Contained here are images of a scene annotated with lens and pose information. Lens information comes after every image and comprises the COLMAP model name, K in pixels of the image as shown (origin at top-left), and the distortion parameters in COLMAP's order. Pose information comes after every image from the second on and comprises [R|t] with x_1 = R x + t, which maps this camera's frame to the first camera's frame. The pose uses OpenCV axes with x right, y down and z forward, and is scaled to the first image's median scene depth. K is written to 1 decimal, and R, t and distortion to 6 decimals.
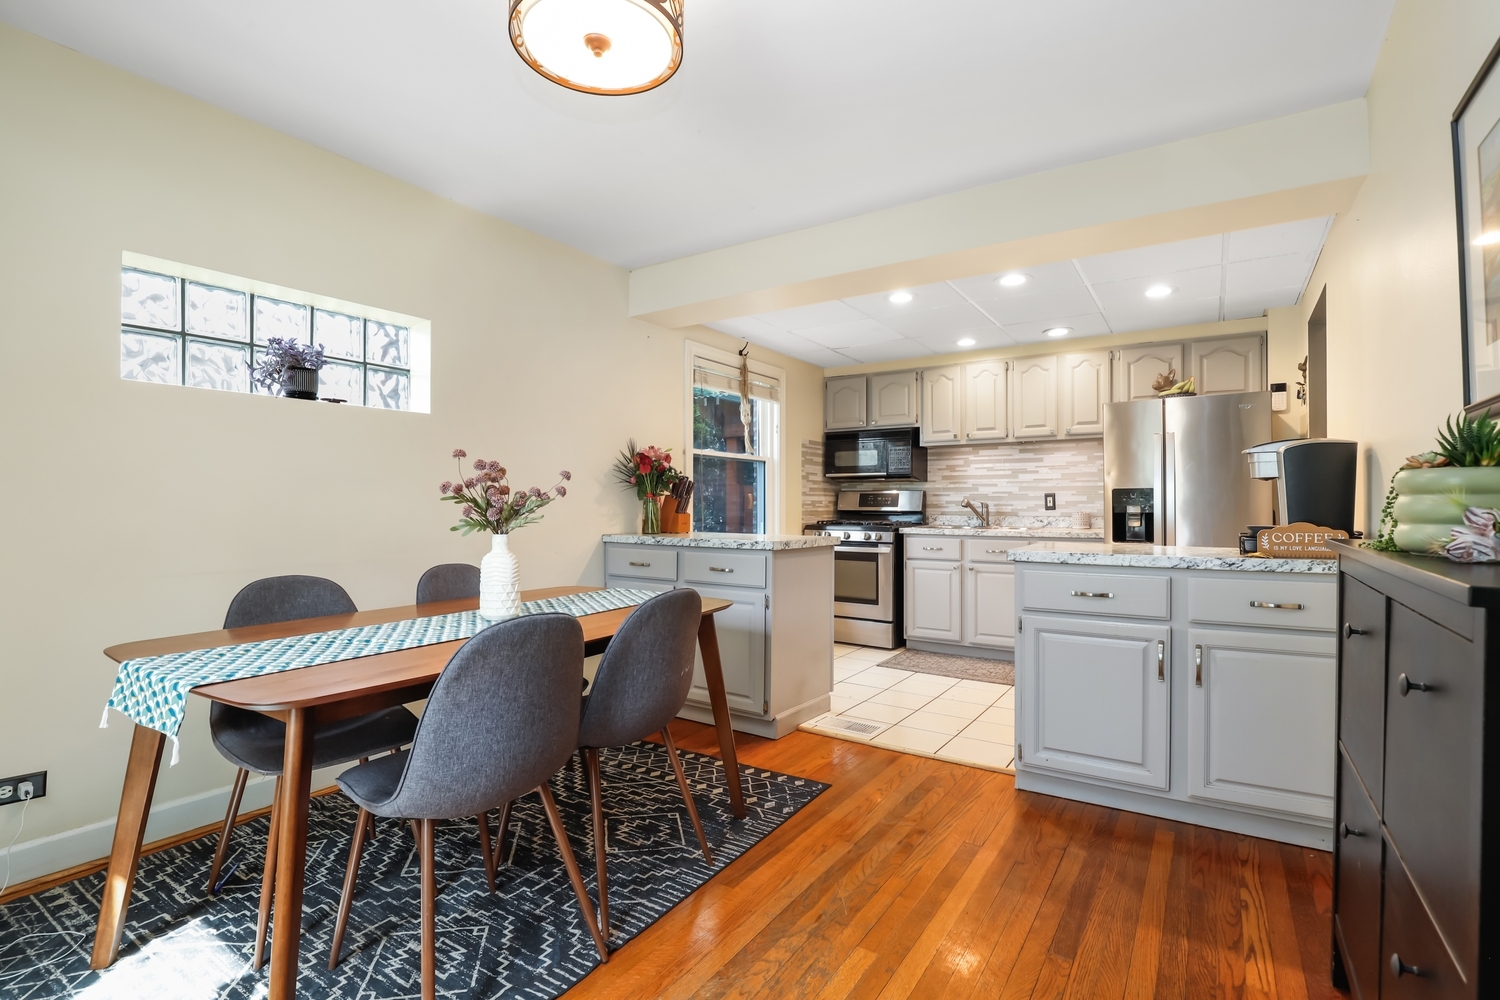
lens RADIAL K [[699.4, 0, 762.9], [0, 699.4, 505.3], [0, 0, 1]] dist [-0.013055, 0.000072]
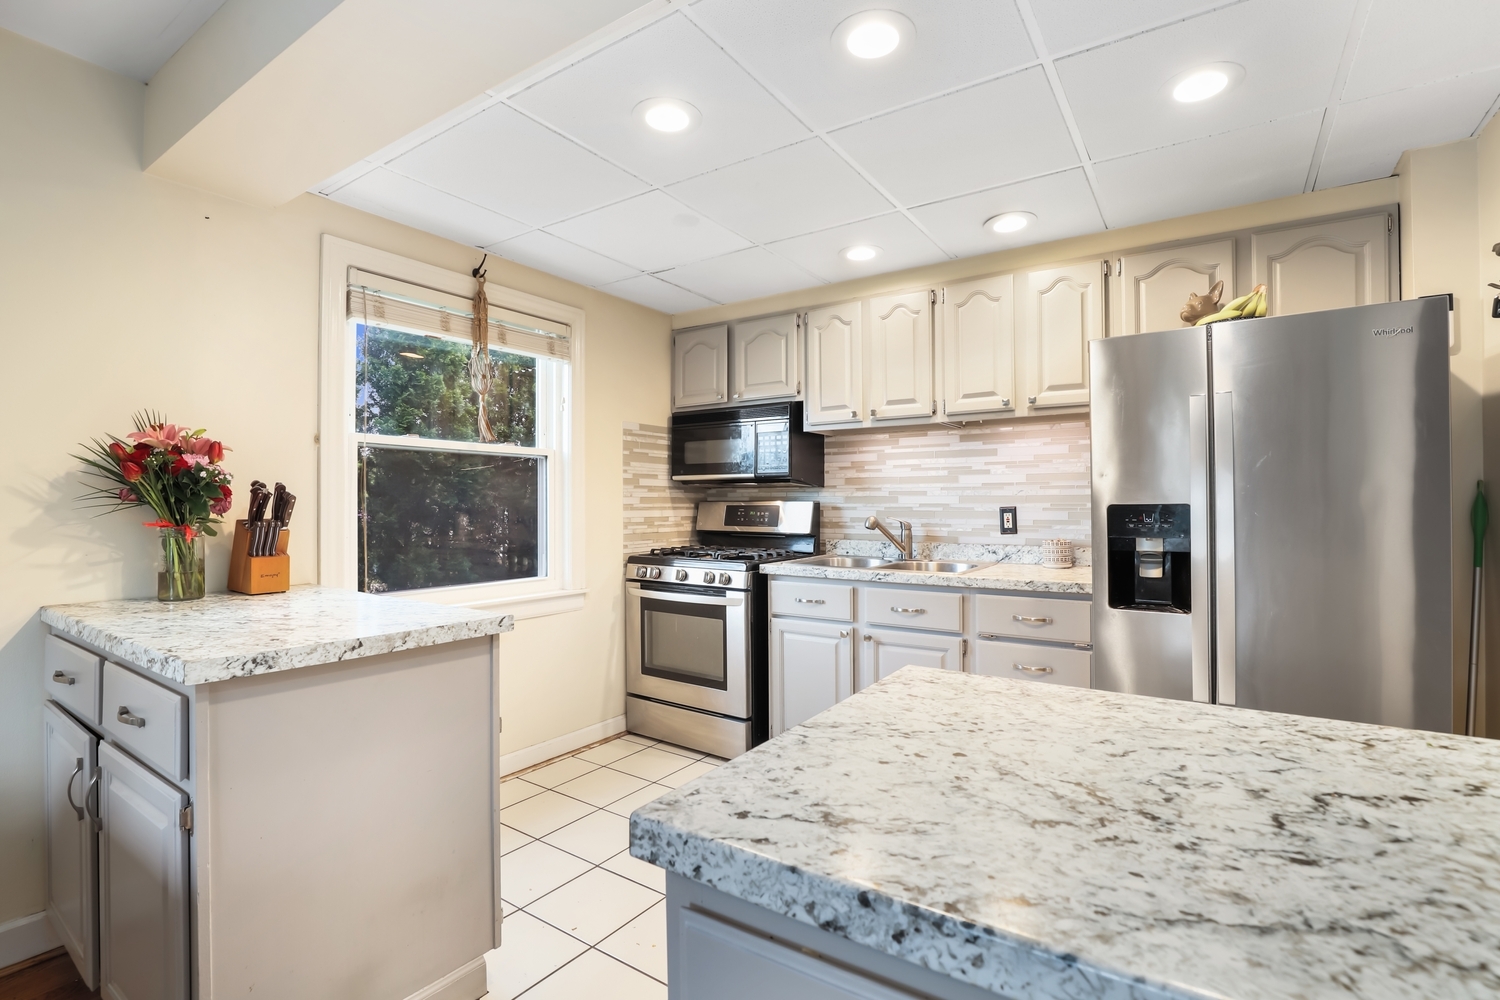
lens RADIAL K [[693.9, 0, 758.5], [0, 693.9, 502.9], [0, 0, 1]] dist [-0.039371, 0.015808]
pose [[0.999935, -0.002947, -0.011012, 0.199001], [0.002917, 0.999992, -0.002703, -0.019546], [0.011020, 0.002671, 0.999936, 0.391863]]
